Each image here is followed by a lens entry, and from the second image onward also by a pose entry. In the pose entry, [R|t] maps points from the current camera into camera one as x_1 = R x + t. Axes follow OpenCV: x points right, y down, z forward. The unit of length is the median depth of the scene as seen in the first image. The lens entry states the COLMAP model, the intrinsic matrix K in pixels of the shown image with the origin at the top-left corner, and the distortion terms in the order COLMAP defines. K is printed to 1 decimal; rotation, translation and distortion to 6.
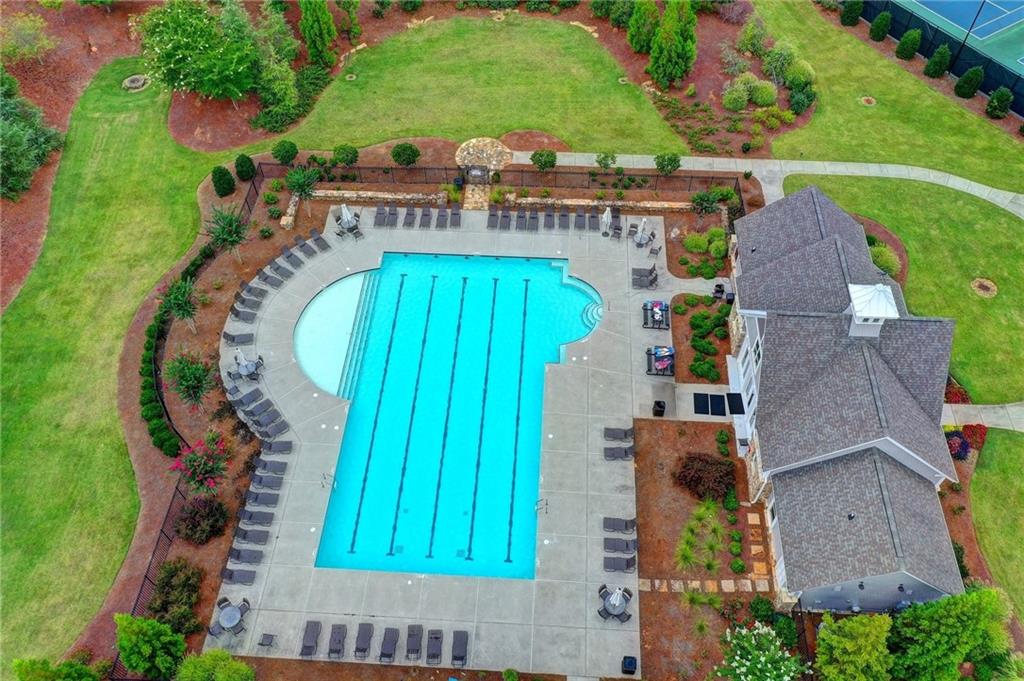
lens RADIAL K [[806.9, 0, 516.2], [0, 806.9, 340.0], [0, 0, 1]] dist [0.008106, 0.006824]
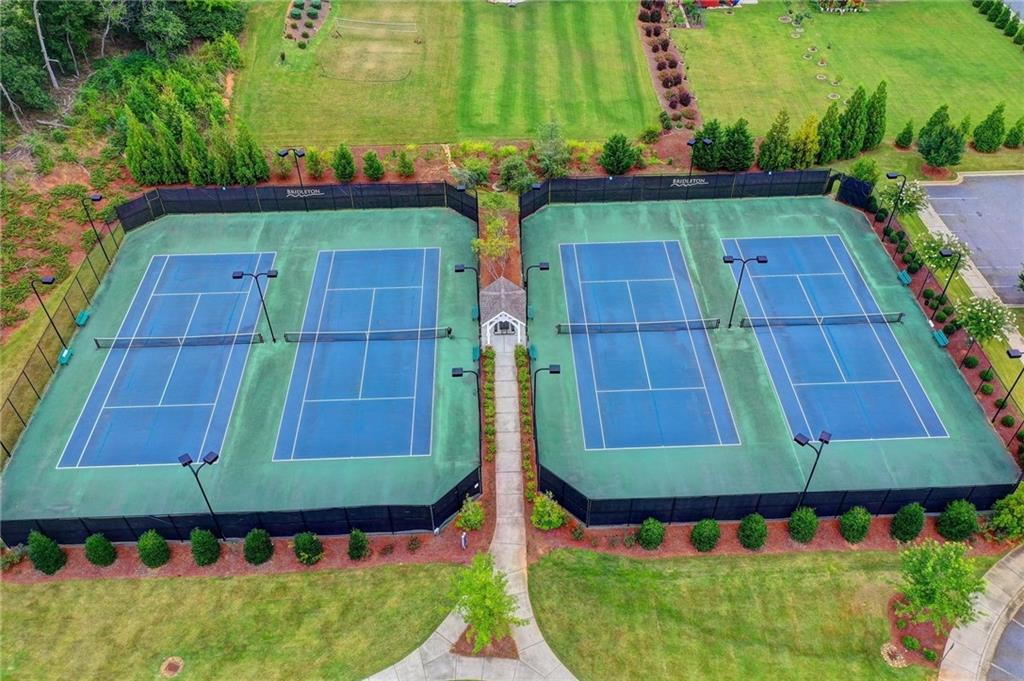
lens RADIAL K [[806.9, 0, 516.2], [0, 806.9, 340.0], [0, 0, 1]] dist [0.008106, 0.006824]
pose [[0.490558, -0.592106, 0.639345, 0.359289], [0.692724, 0.710091, 0.126110, -0.443600], [-0.528664, 0.381026, 0.758508, 0.262925]]
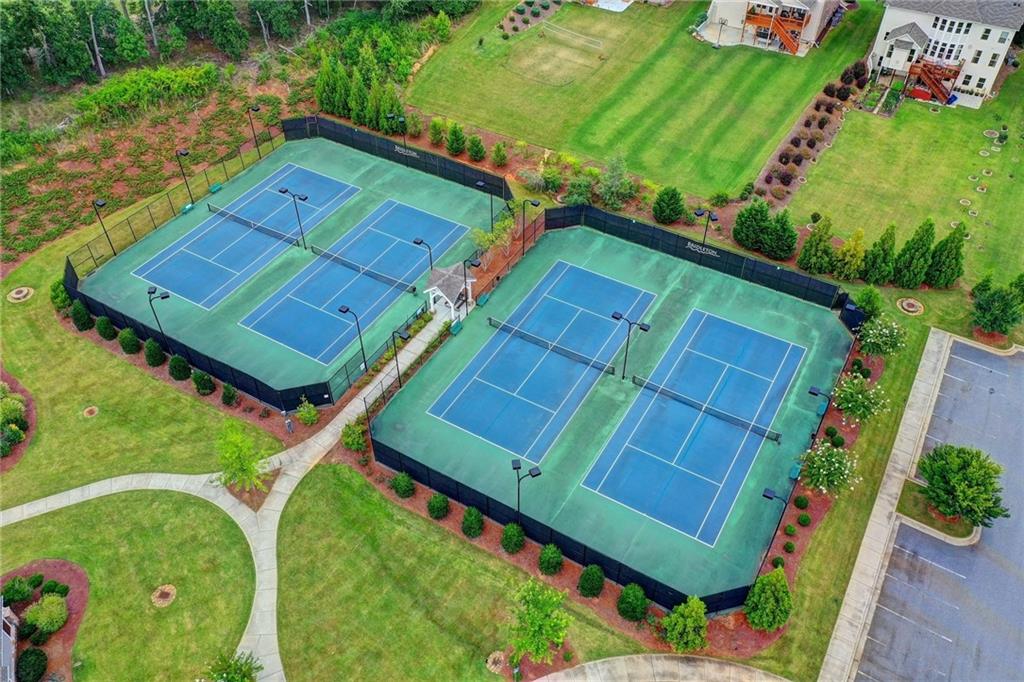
lens RADIAL K [[813.0, 0, 512.0], [0, 813.0, 341.0], [0, 0, 1]] dist [0.010047, 0.009452]
pose [[0.886681, -0.316264, 0.337302, 0.694047], [0.363702, 0.927497, -0.086431, -0.110176], [-0.285512, 0.199314, 0.937420, -0.174549]]
